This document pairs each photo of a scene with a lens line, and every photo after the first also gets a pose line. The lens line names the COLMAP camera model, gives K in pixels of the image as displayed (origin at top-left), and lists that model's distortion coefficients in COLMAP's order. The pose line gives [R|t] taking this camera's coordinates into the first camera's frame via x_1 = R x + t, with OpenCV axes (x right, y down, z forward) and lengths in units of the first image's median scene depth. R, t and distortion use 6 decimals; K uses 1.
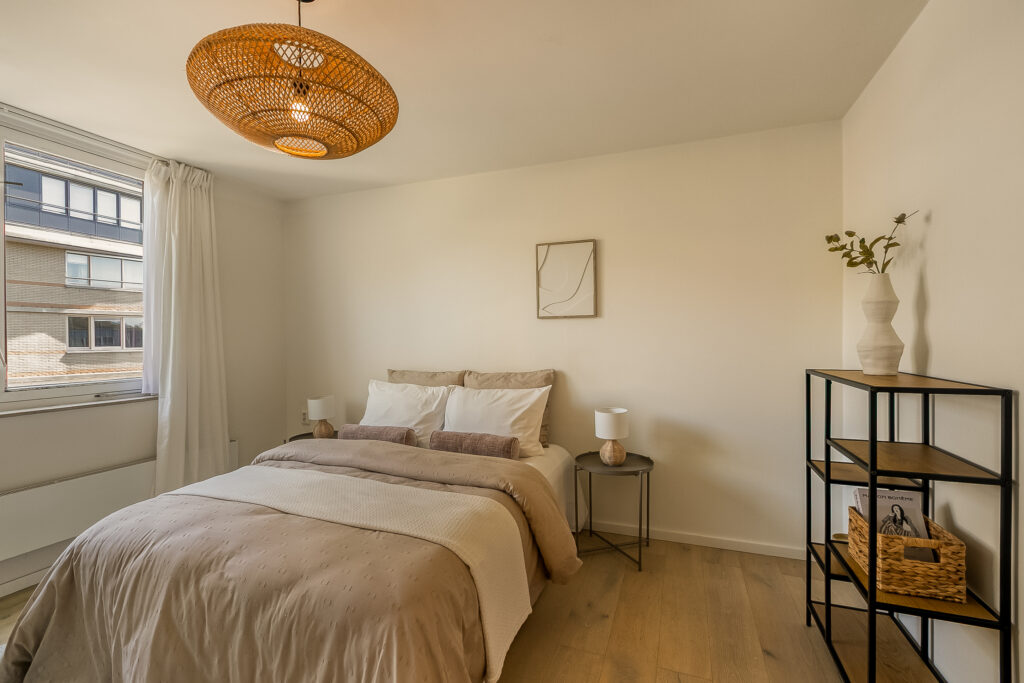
lens RADIAL K [[458.1, 0, 502.5], [0, 458.1, 343.1], [0, 0, 1]] dist [0.000159, -0.001651]
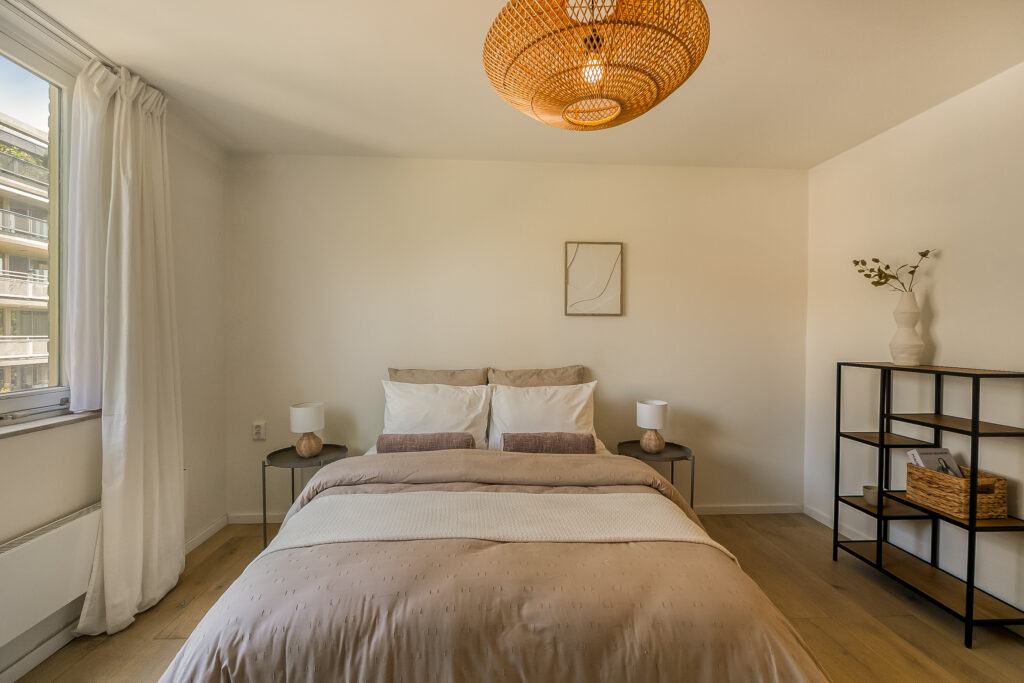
lens RADIAL K [[458.1, 0, 506.9], [0, 458.1, 339.0], [0, 0, 1]] dist [0.000159, -0.001651]
pose [[0.910739, 0.009173, 0.412880, -0.576764], [-0.009576, 0.999954, -0.001093, 0.001814], [-0.412871, -0.002958, 0.910785, 0.169357]]
